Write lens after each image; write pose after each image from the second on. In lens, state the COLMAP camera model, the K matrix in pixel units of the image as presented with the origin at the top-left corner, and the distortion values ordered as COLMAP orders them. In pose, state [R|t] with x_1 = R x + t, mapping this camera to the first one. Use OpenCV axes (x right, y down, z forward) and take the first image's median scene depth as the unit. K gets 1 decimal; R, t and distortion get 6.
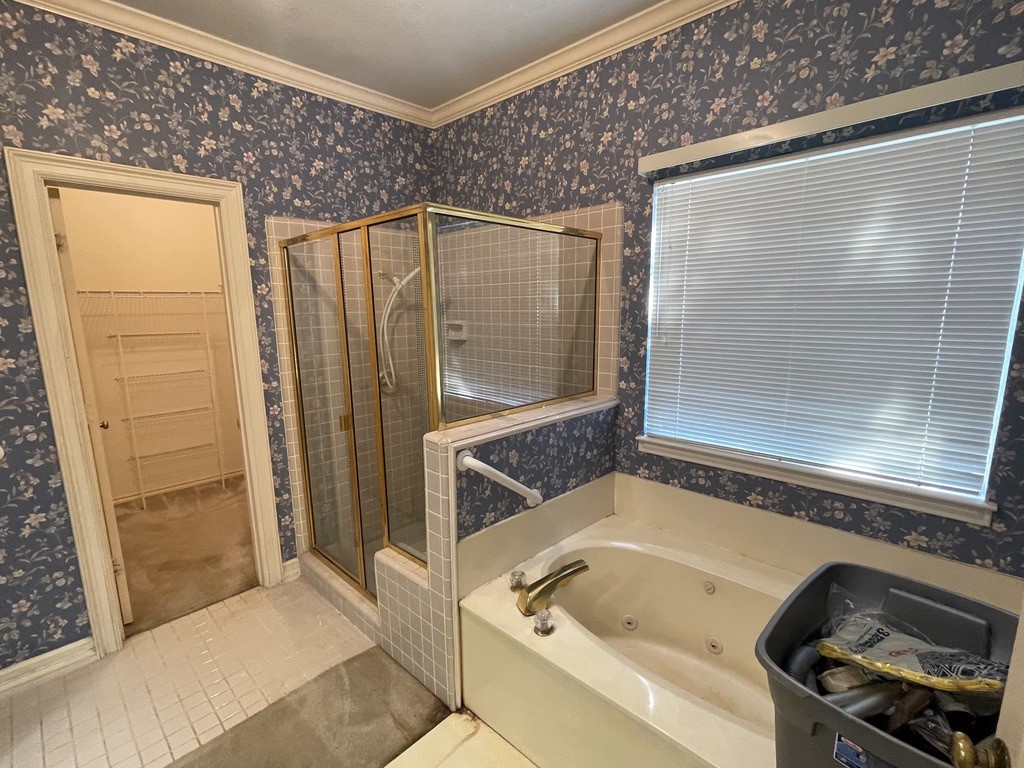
lens RADIAL K [[481.2, 0, 512.6], [0, 481.2, 388.3], [0, 0, 1]] dist [-0.003896, 0.001124]
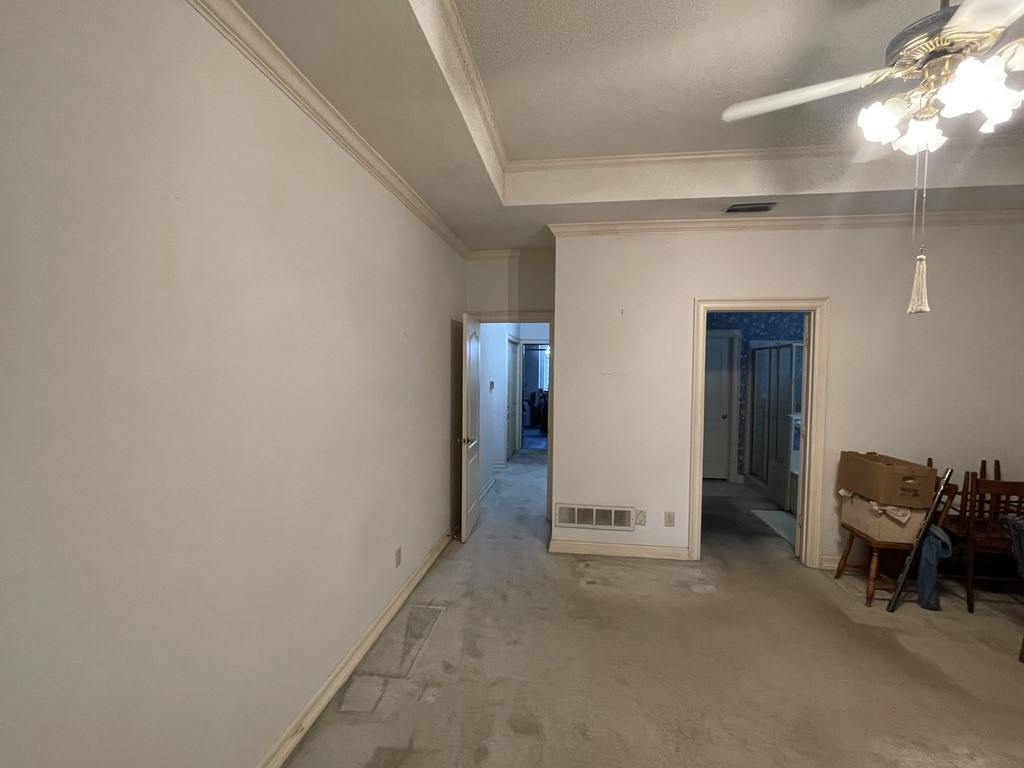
lens RADIAL K [[481.2, 0, 511.7], [0, 481.2, 387.4], [0, 0, 1]] dist [-0.003896, 0.001124]
pose [[0.581065, 0.051800, -0.812207, 0.873928], [-0.165637, 0.984612, -0.055704, 0.263133], [0.796823, 0.166899, 0.580704, -1.507744]]
